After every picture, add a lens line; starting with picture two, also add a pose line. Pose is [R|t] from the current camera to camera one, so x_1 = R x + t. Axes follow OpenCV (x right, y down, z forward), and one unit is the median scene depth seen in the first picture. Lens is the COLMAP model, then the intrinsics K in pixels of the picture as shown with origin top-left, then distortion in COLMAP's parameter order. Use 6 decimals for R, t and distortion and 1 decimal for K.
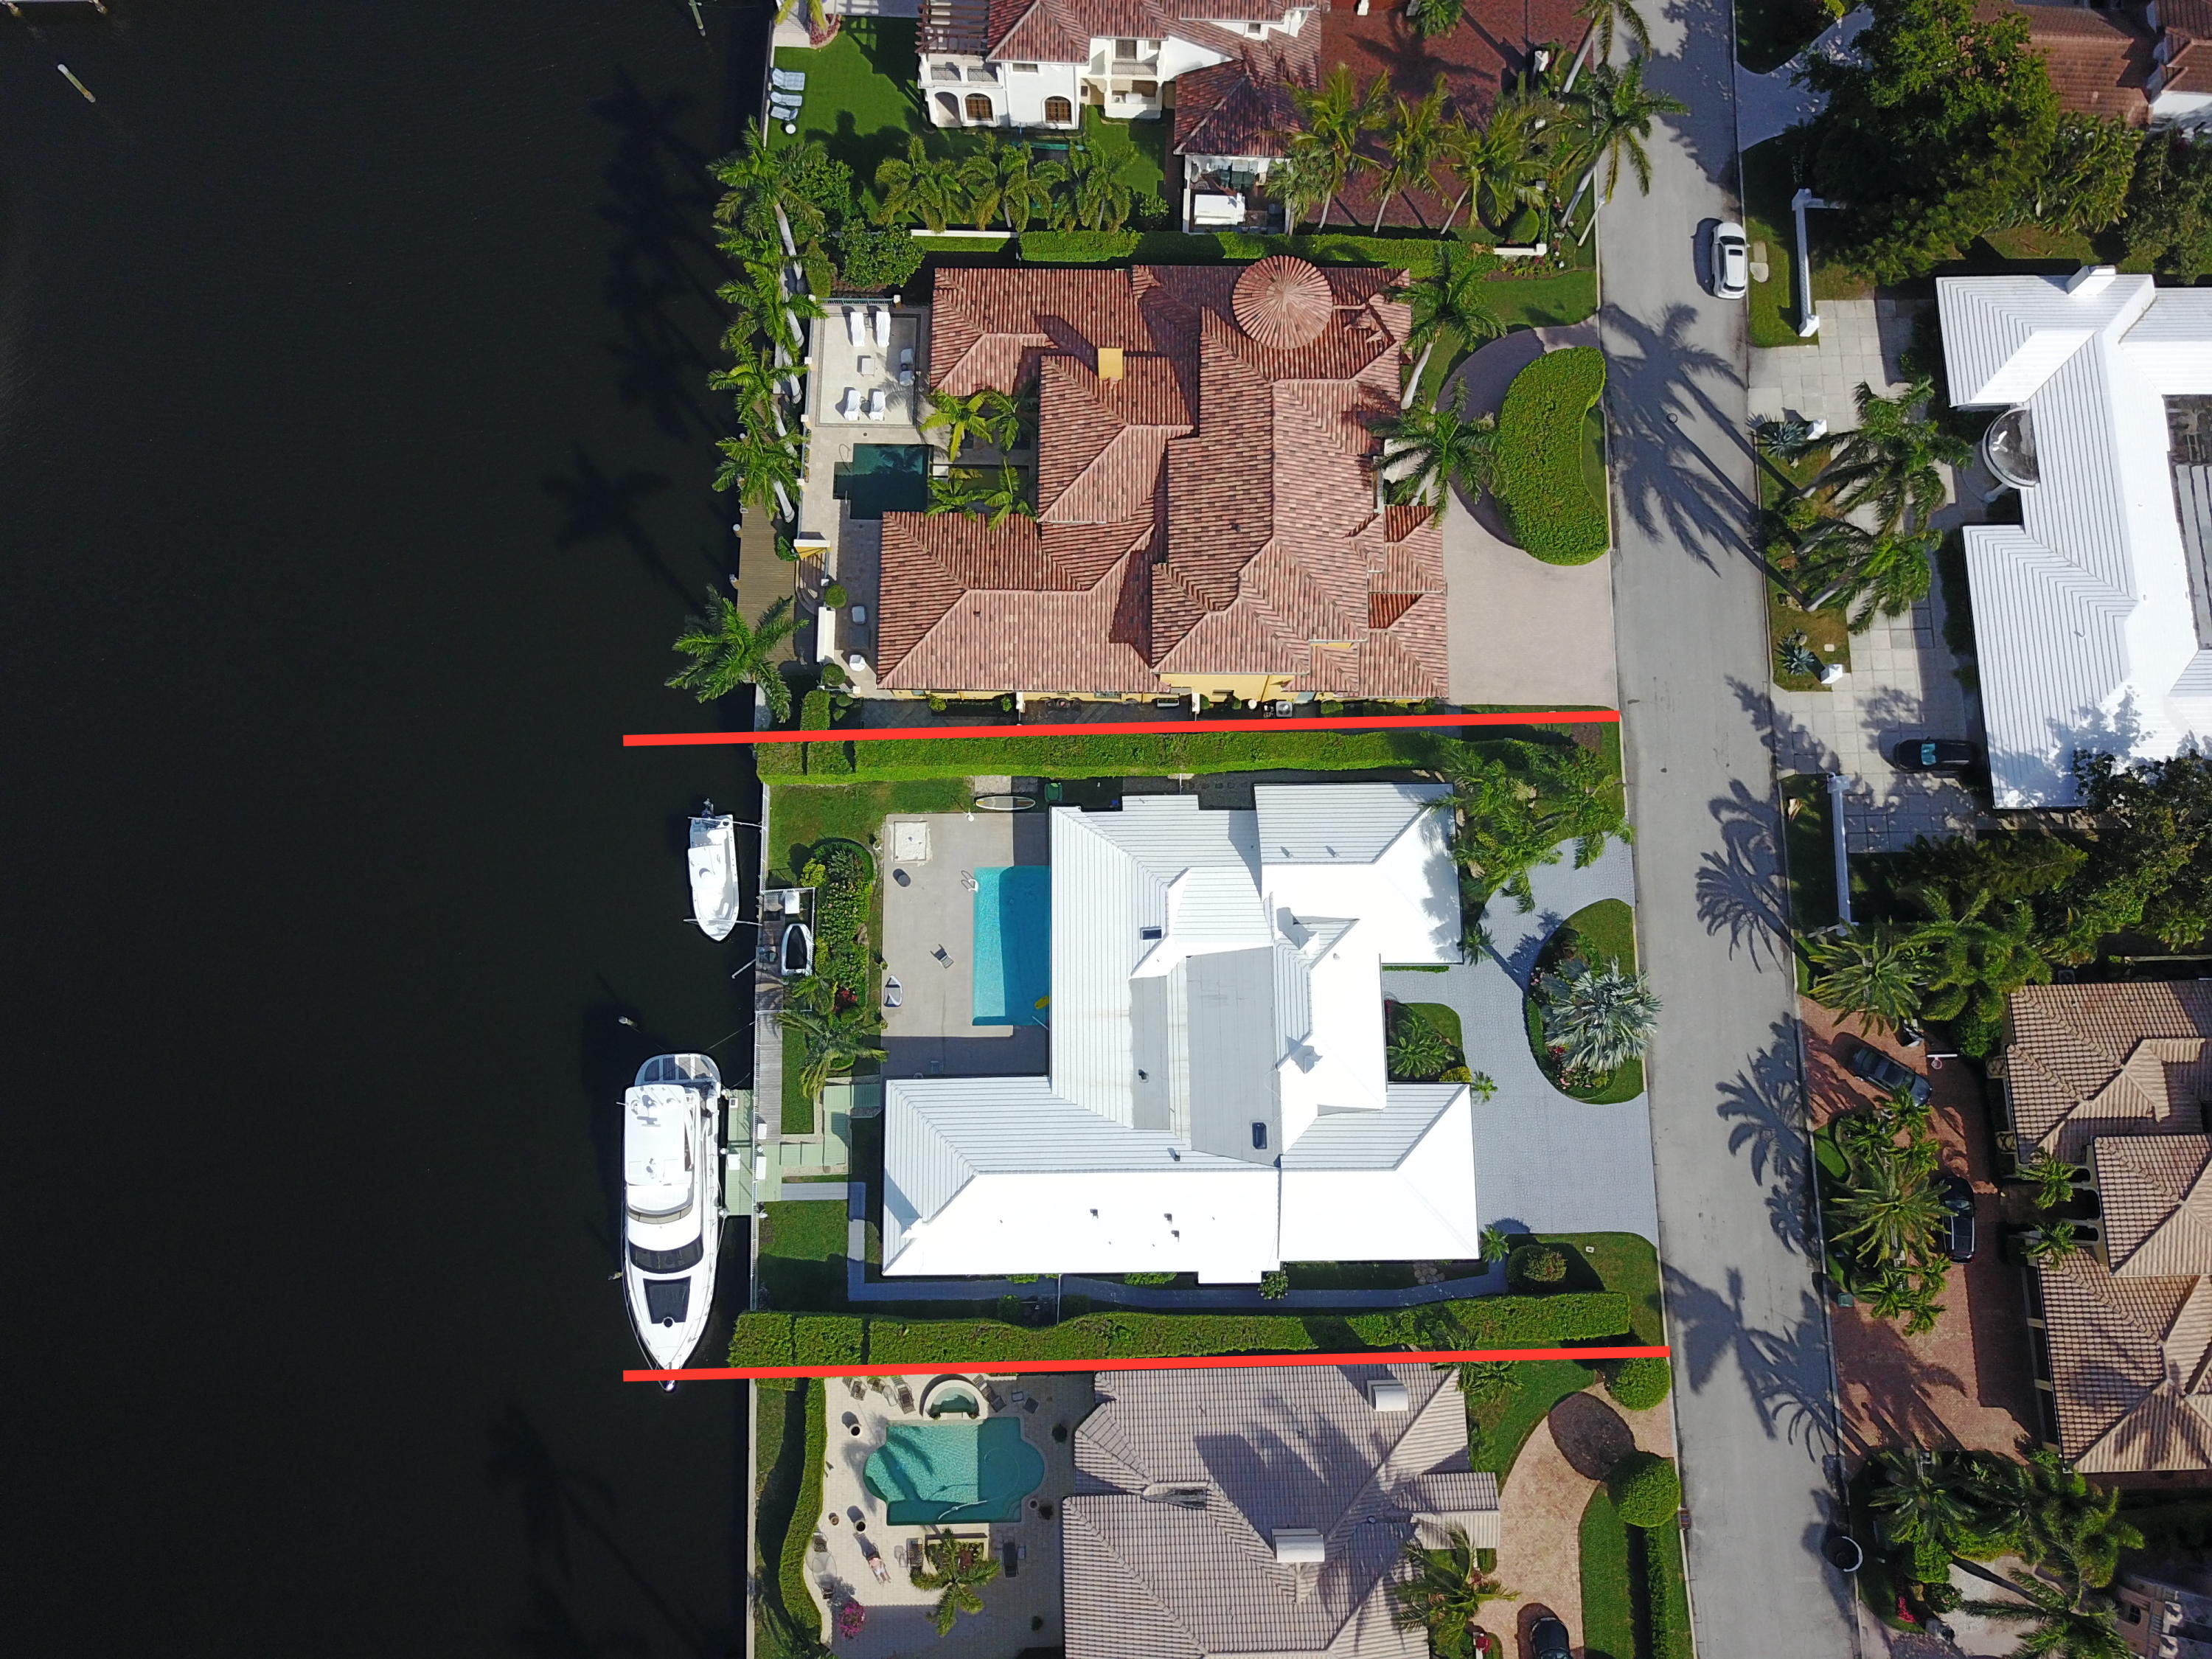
lens RADIAL K [[1671.3, 0, 1106.0], [0, 1671.3, 829.5], [0, 0, 1]] dist [-0.003541, -0.006493]
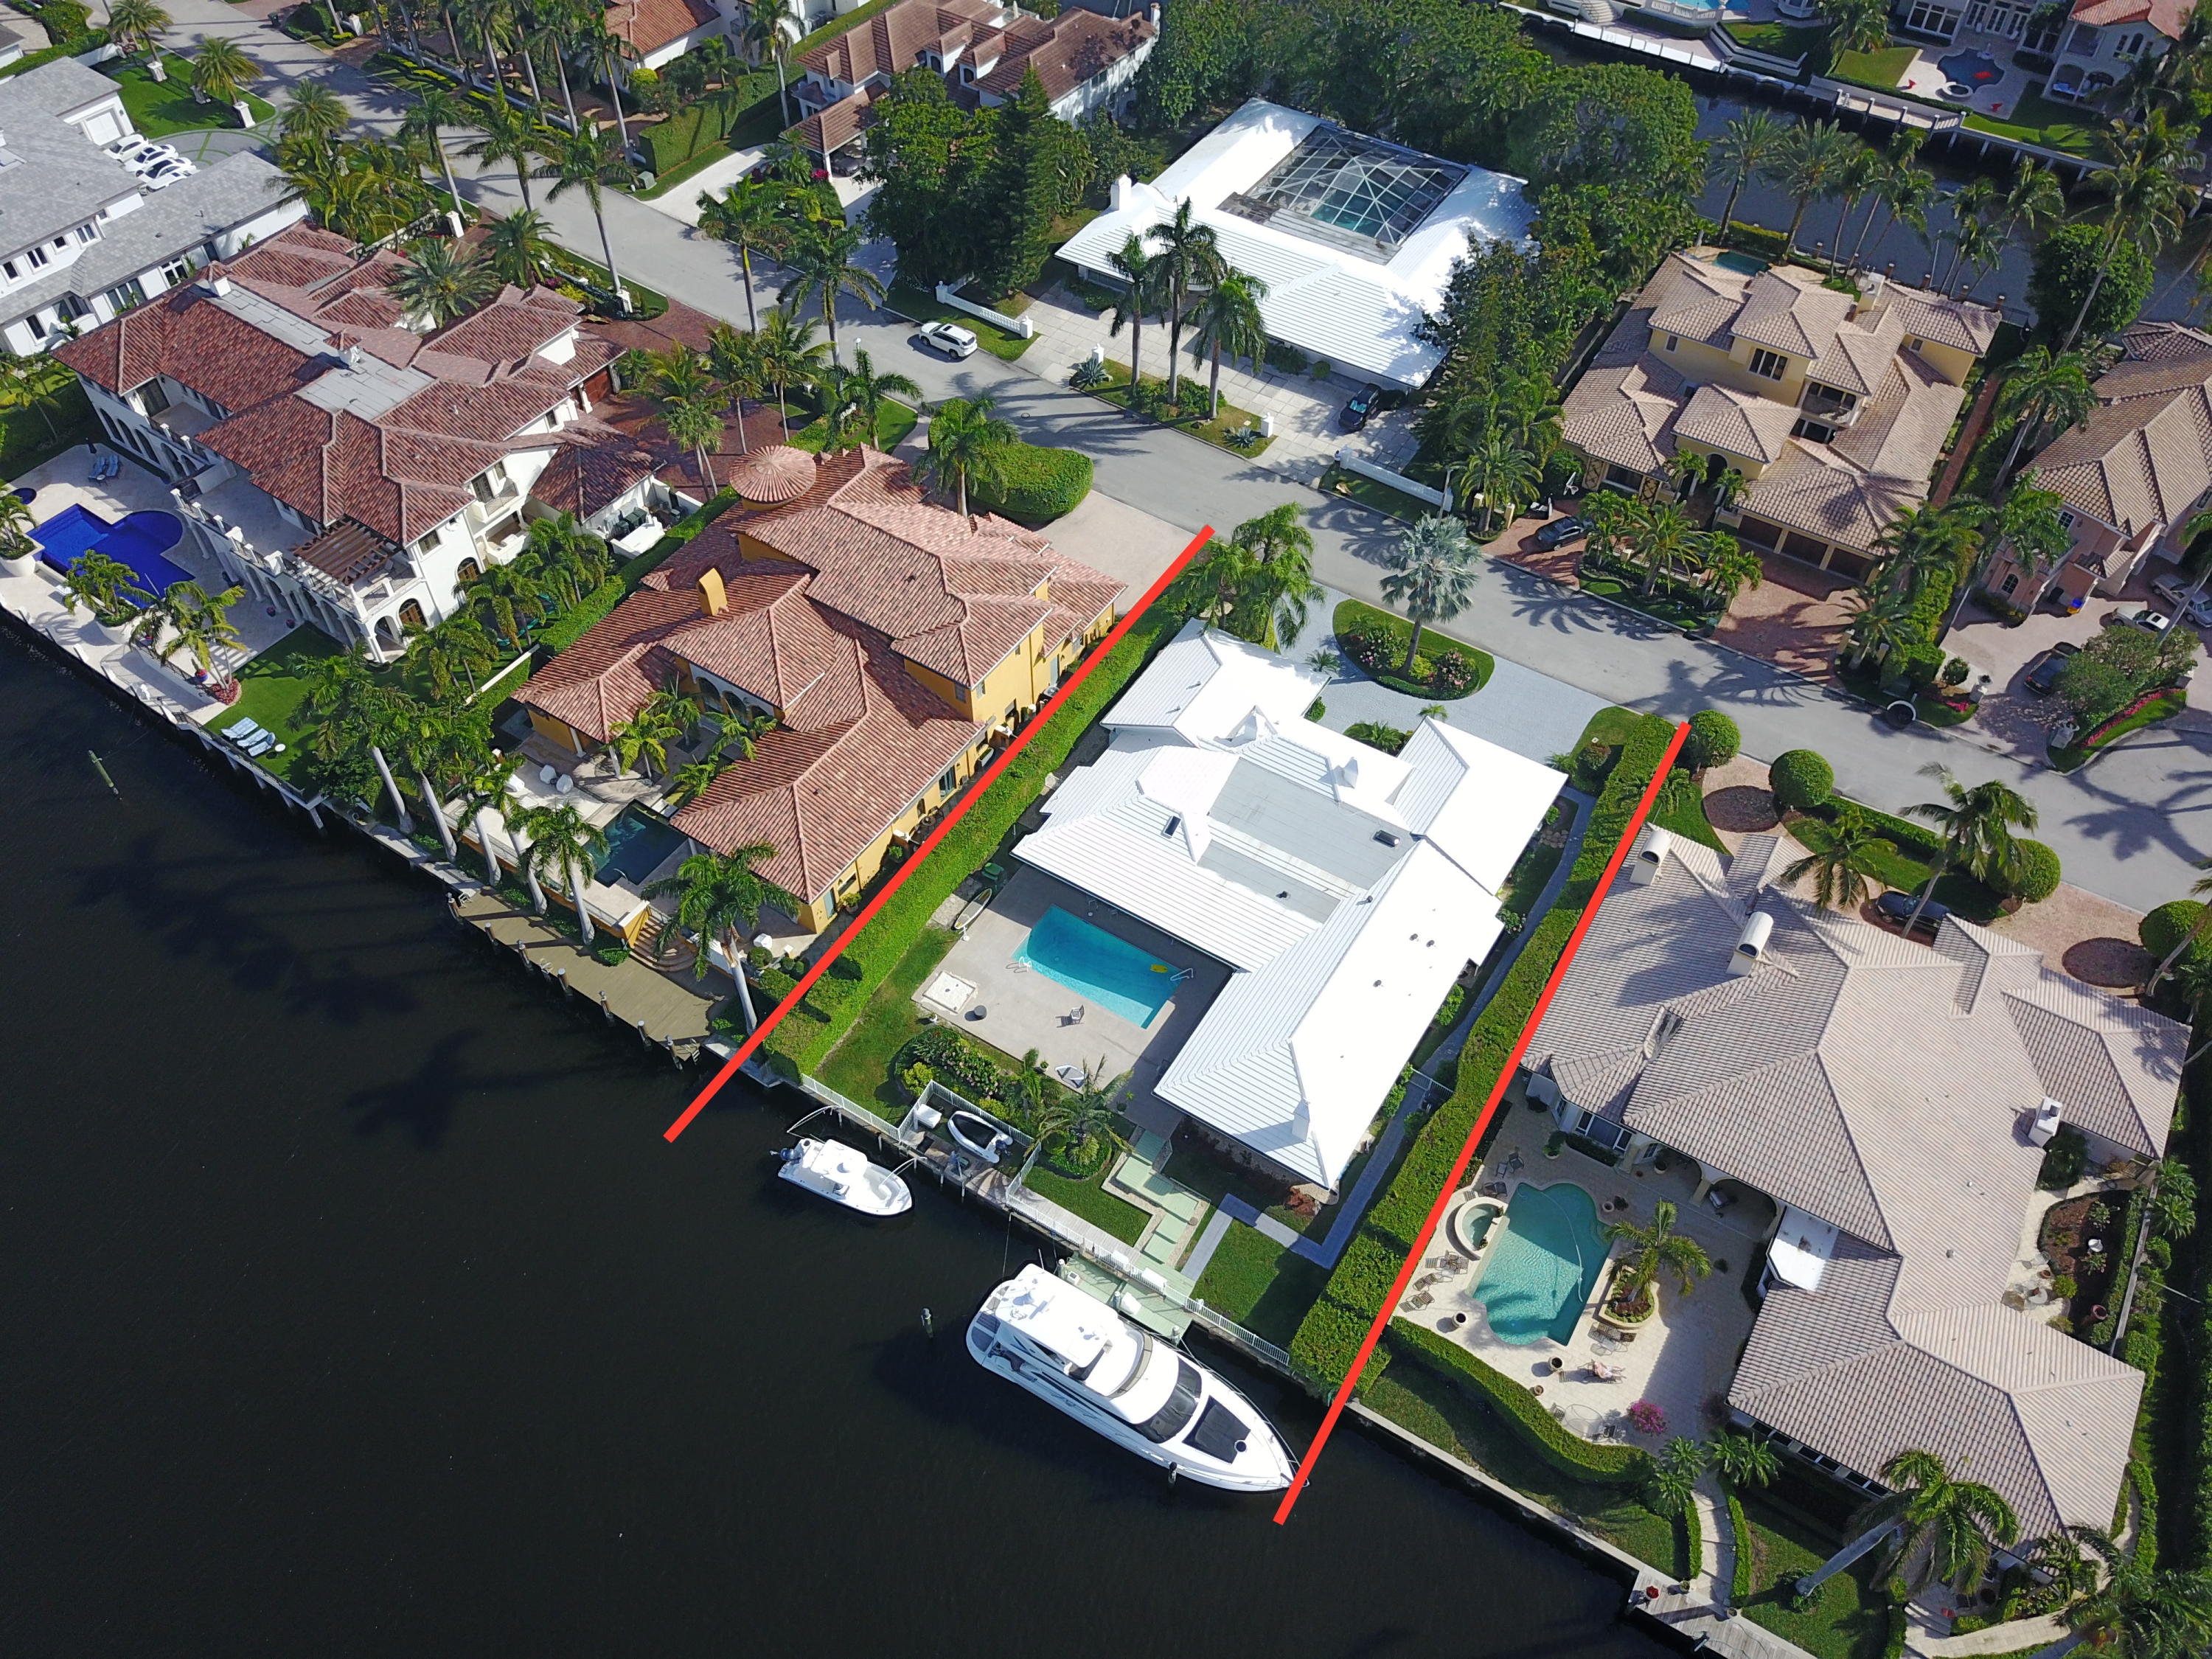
lens RADIAL K [[1671.3, 0, 1106.0], [0, 1671.3, 829.5], [0, 0, 1]] dist [-0.003541, -0.006493]
pose [[0.542759, -0.648498, 0.533727, -0.536289], [0.822578, 0.538794, -0.181844, 0.212348], [-0.169643, 0.537729, 0.825875, 0.136143]]
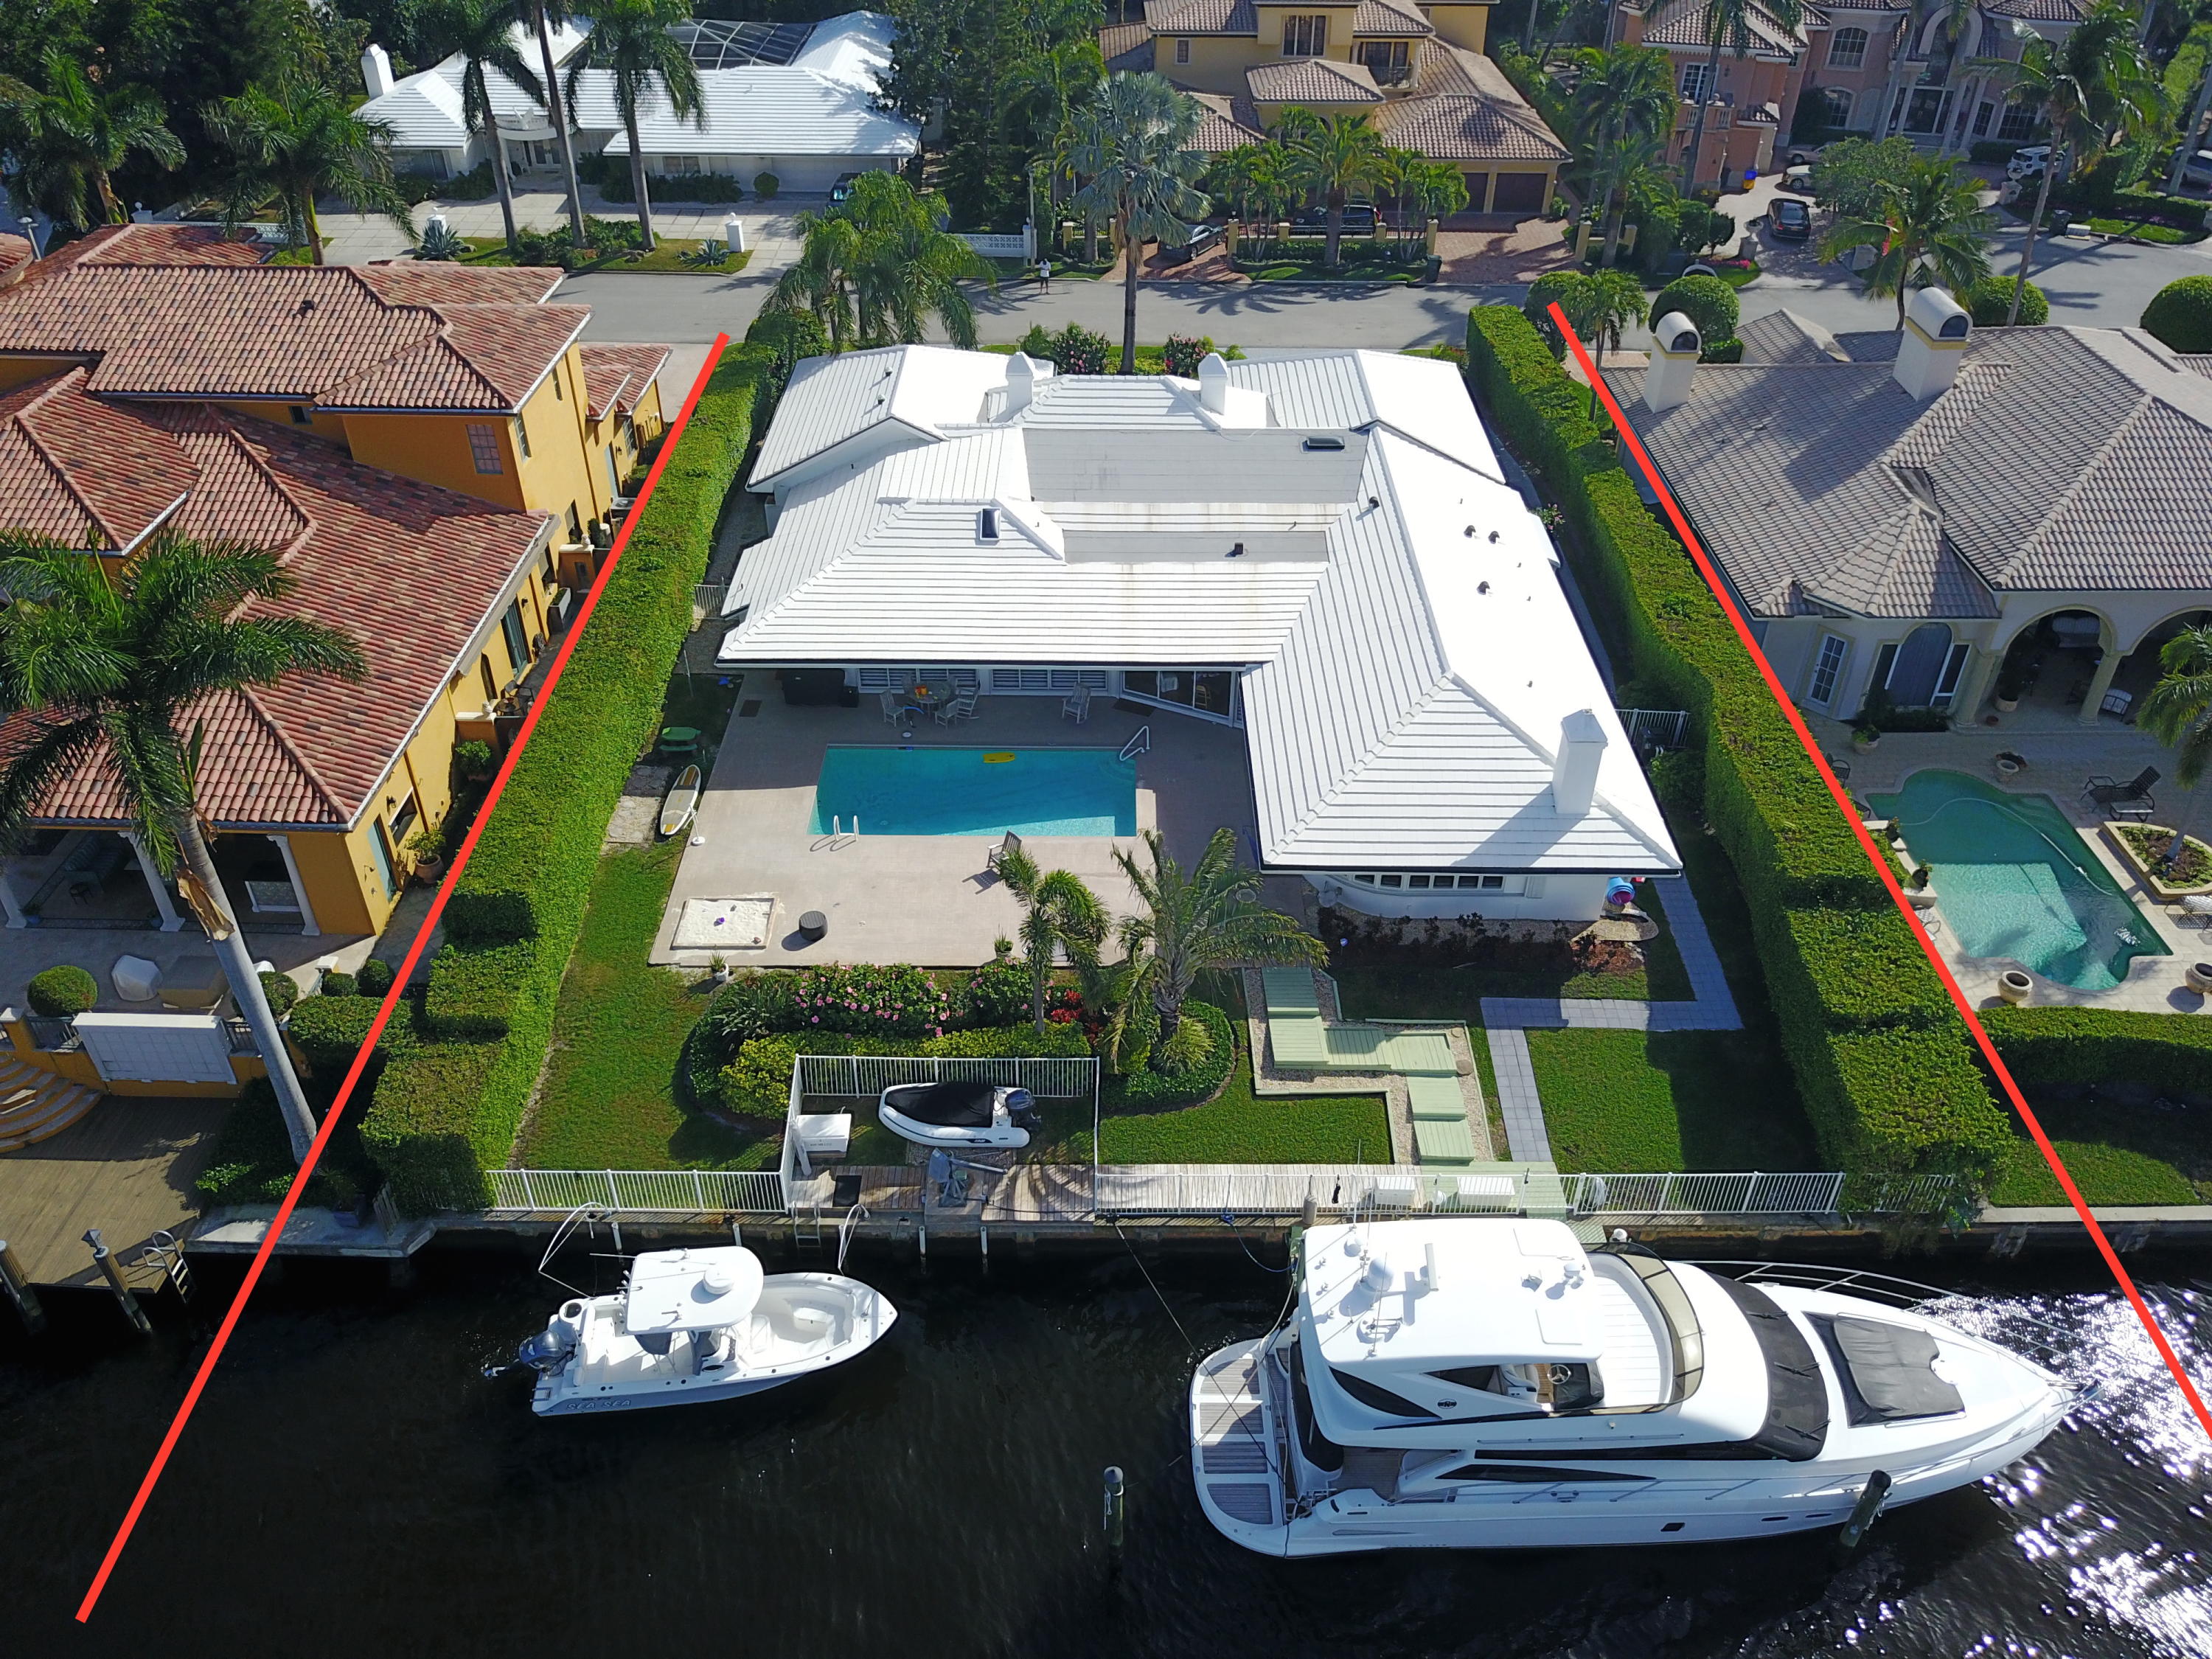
lens RADIAL K [[1671.3, 0, 1106.0], [0, 1671.3, 829.5], [0, 0, 1]] dist [-0.003541, -0.006493]
pose [[0.014549, -0.607405, 0.794259, -0.467562], [0.976148, 0.180715, 0.120320, 0.050041], [-0.216617, 0.773564, 0.595546, 0.708210]]
